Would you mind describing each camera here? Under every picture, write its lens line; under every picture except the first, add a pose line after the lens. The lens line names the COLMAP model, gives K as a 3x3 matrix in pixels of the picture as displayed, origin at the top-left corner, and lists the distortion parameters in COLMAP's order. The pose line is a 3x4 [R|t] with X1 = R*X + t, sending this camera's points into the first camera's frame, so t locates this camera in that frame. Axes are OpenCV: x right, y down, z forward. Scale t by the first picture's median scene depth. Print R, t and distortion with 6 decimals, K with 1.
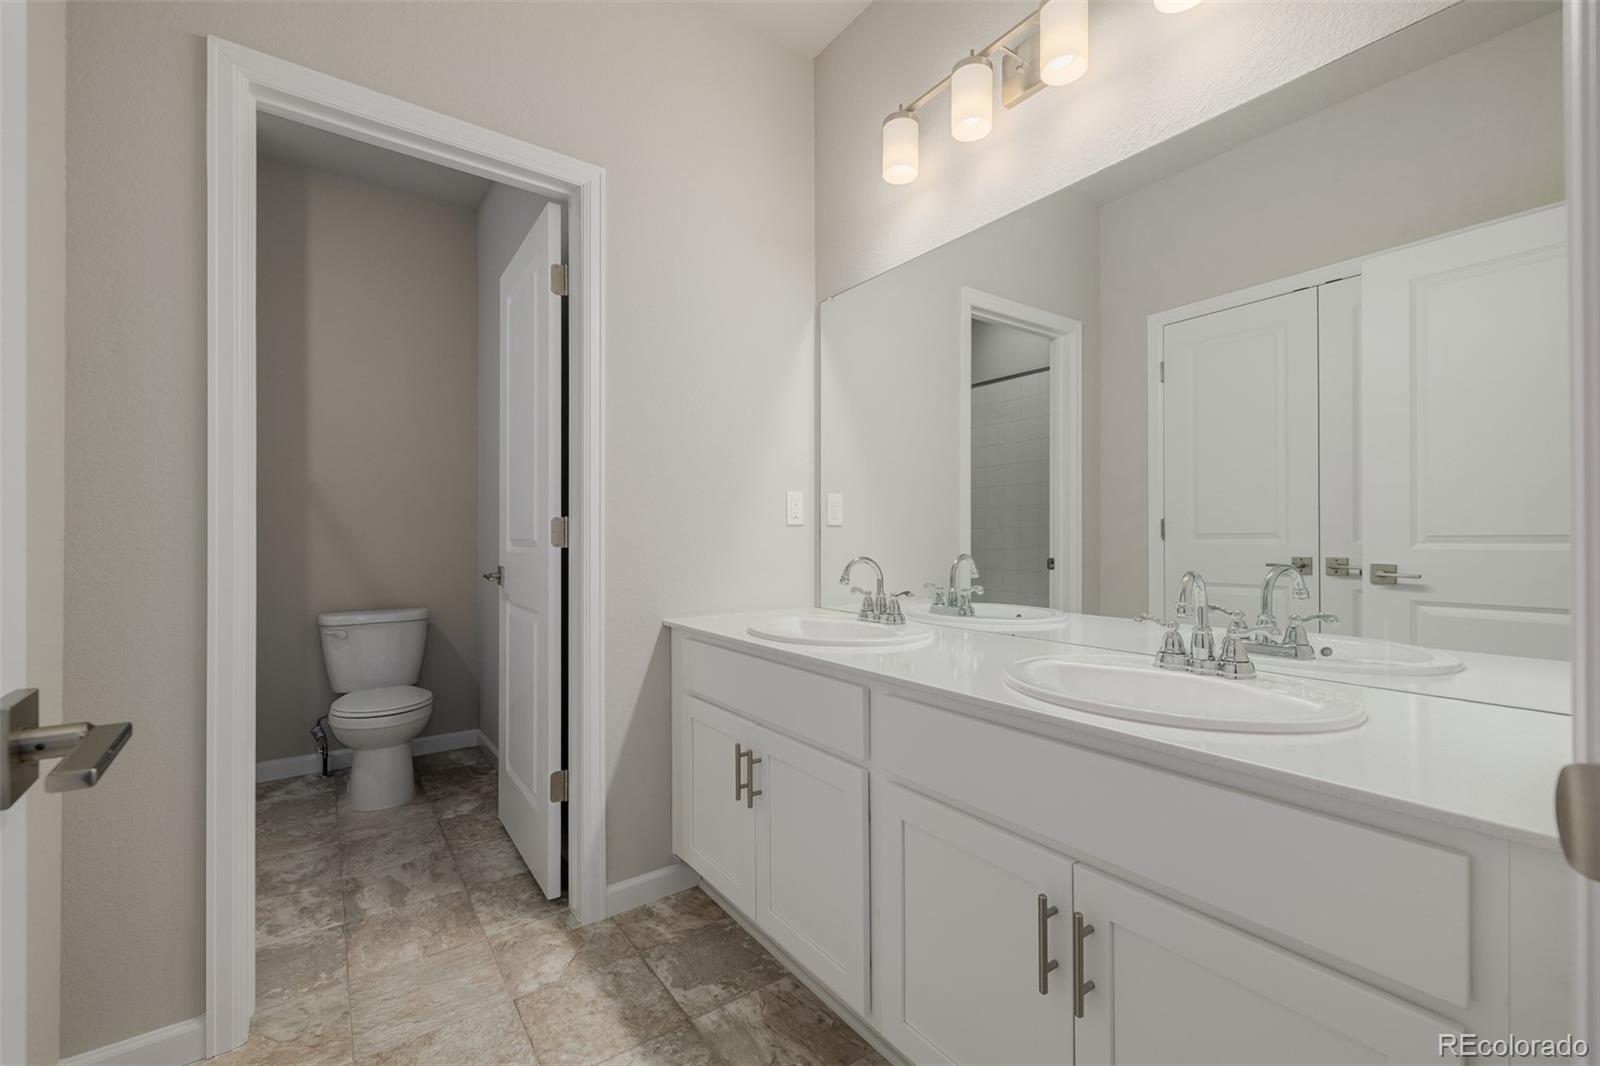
lens RADIAL K [[674.5, 0, 805.5], [0, 674.5, 533.7], [0, 0, 1]] dist [-0.002171, 0.000110]
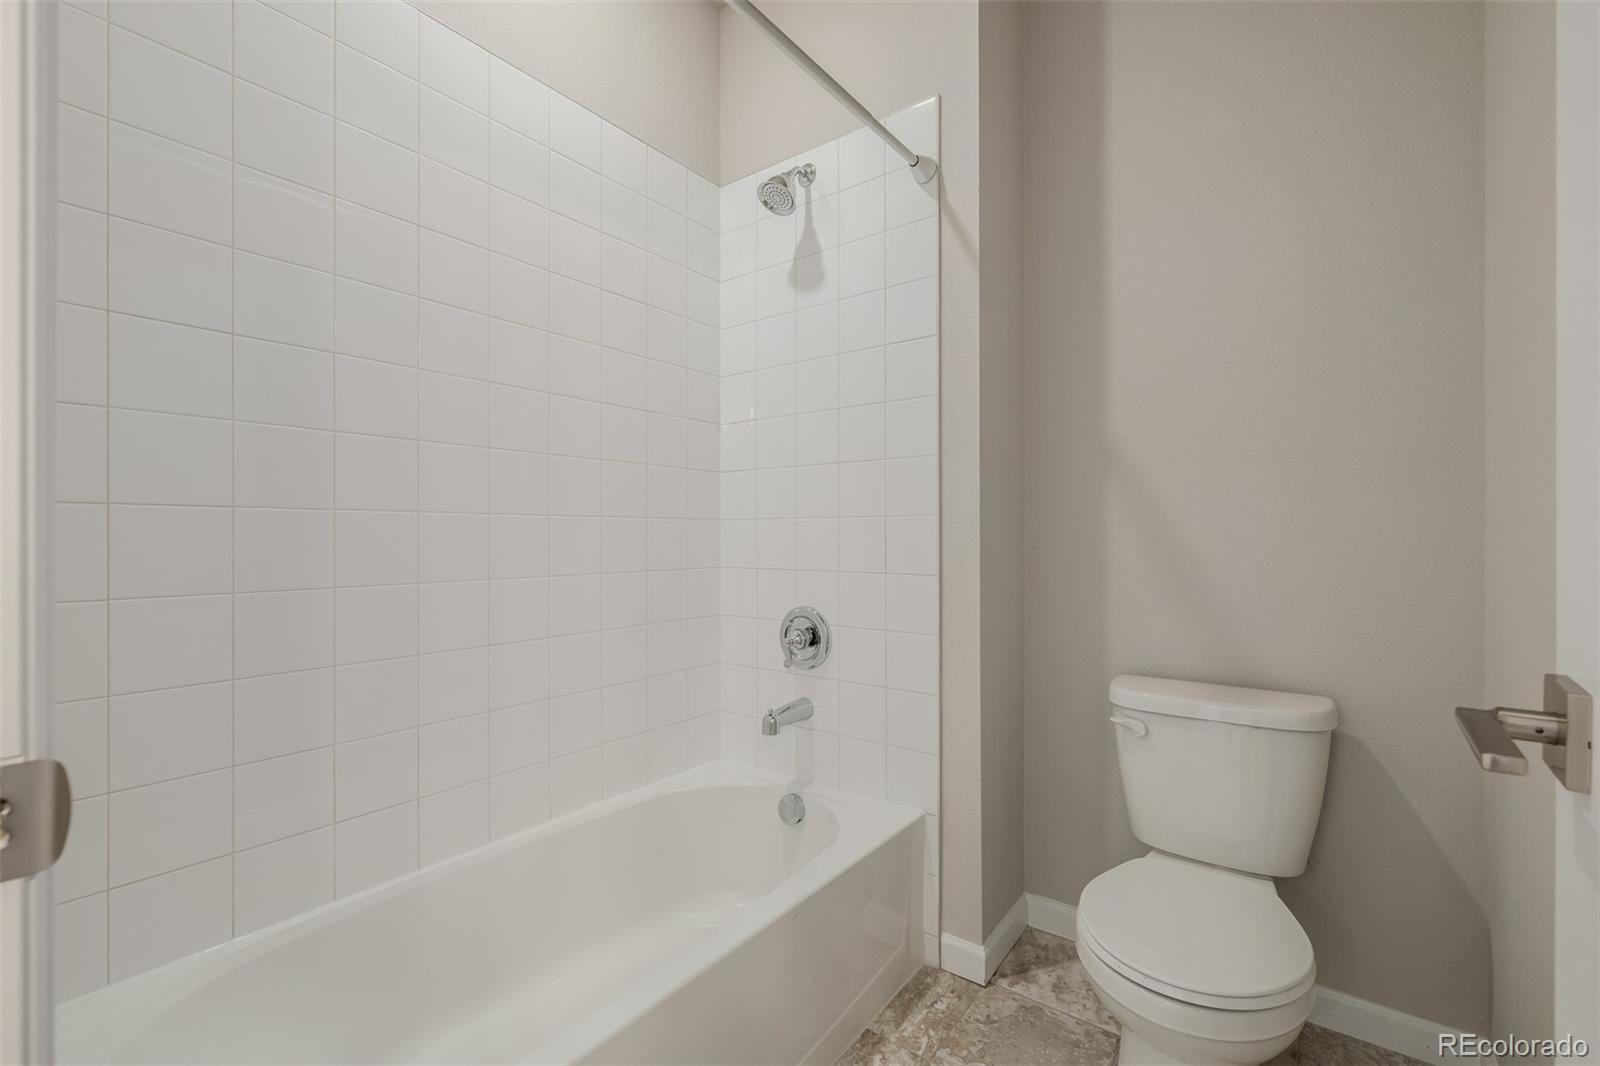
lens RADIAL K [[674.5, 0, 805.5], [0, 674.5, 533.7], [0, 0, 1]] dist [-0.002171, 0.000110]
pose [[0.301974, -0.003412, -0.953310, -0.274930], [0.008758, 0.999961, -0.000805, -0.001896], [0.953276, -0.008106, 0.301992, 0.604112]]
